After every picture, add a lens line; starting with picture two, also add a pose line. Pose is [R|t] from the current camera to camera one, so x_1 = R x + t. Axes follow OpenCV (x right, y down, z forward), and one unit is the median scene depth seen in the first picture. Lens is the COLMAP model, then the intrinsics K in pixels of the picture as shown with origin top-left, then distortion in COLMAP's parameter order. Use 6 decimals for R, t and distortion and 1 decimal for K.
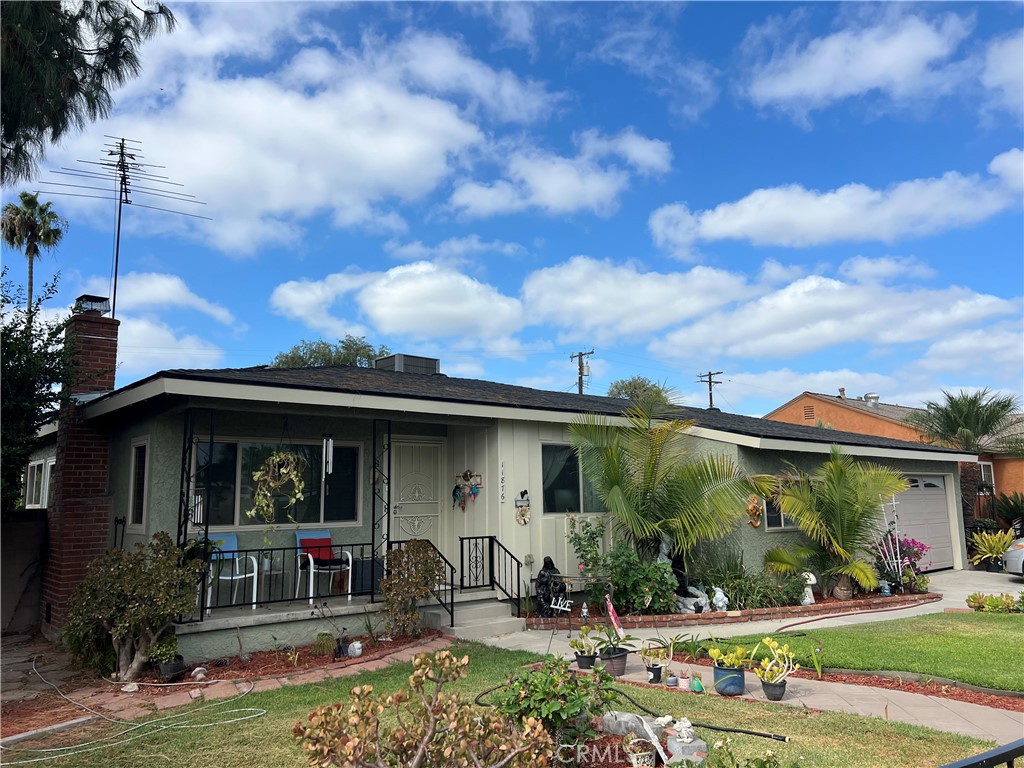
lens RADIAL K [[780.2, 0, 511.2], [0, 780.2, 377.8], [0, 0, 1]] dist [0.044532, -0.051050]
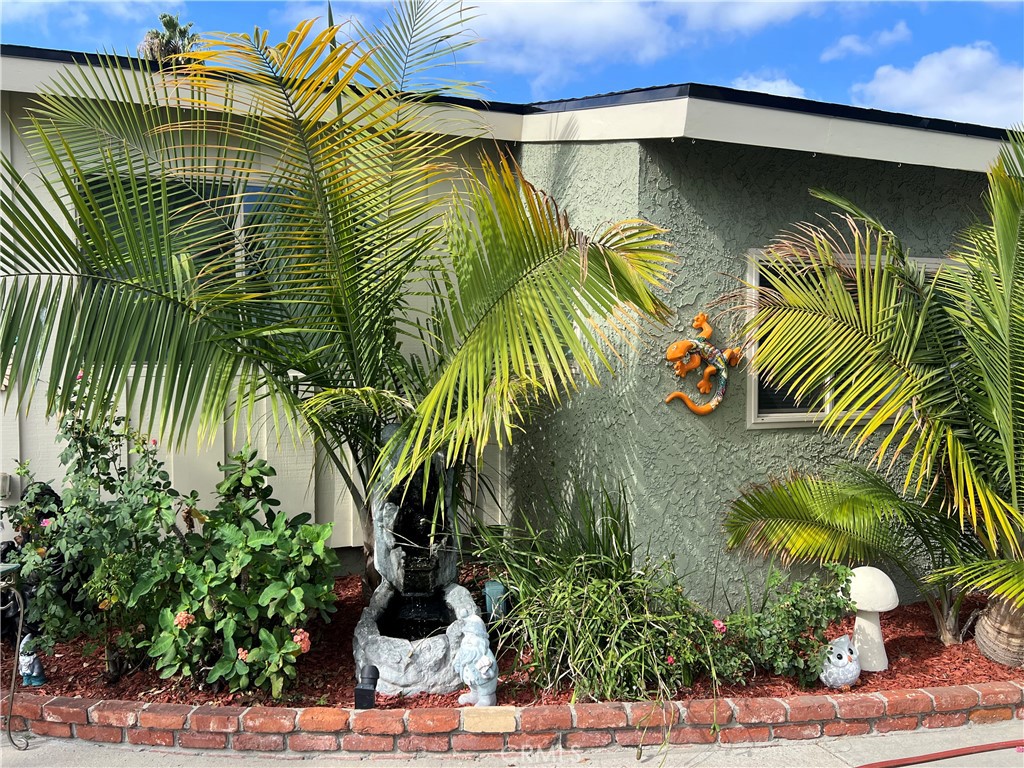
lens RADIAL K [[780.2, 0, 511.6], [0, 780.2, 389.3], [0, 0, 1]] dist [0.044532, -0.051050]
pose [[0.945214, 0.025308, -0.325470, 0.391762], [0.043284, 0.978472, 0.201789, 0.131709], [0.323570, -0.204821, 0.923770, 0.792451]]
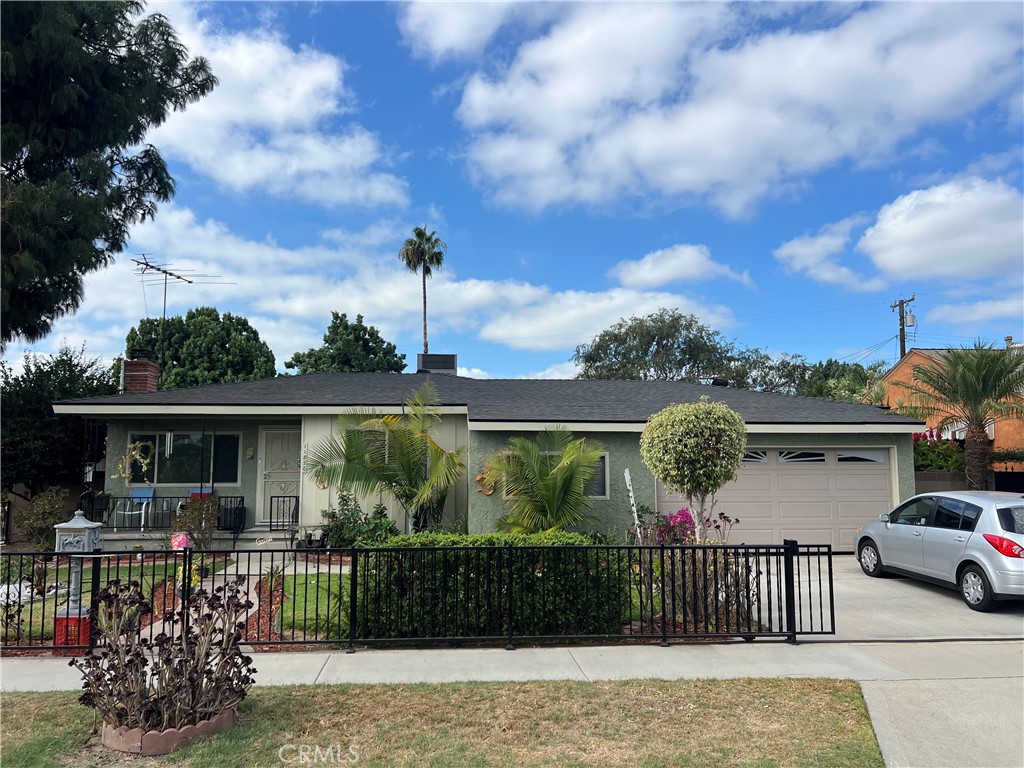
lens RADIAL K [[780.2, 0, 511.8], [0, 780.2, 381.8], [0, 0, 1]] dist [0.044532, -0.051050]
pose [[0.805394, -0.049933, -0.590633, 1.206941], [0.083135, 0.996112, 0.029151, -0.015807], [0.586881, -0.072580, 0.806413, 0.087532]]
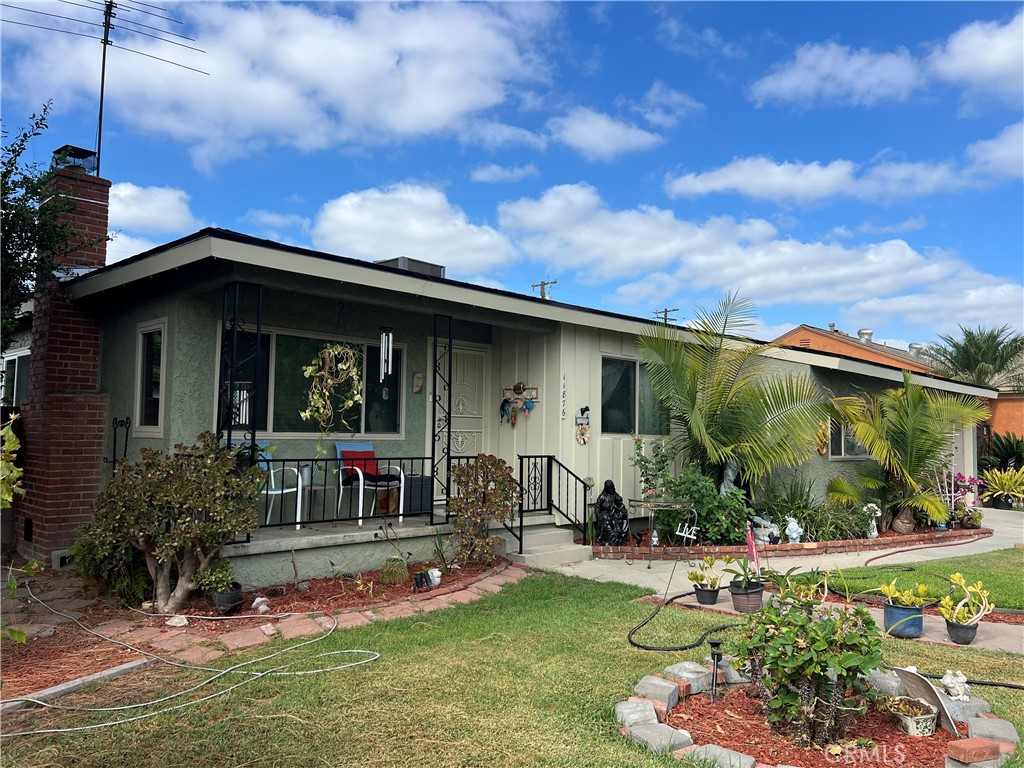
lens RADIAL K [[780.2, 0, 516.4], [0, 780.2, 386.1], [0, 0, 1]] dist [0.044532, -0.051050]
pose [[0.994824, 0.037102, 0.094597, -0.157232], [-0.045864, 0.994683, 0.092207, 0.046600], [-0.090673, -0.096068, 0.991236, 0.140042]]
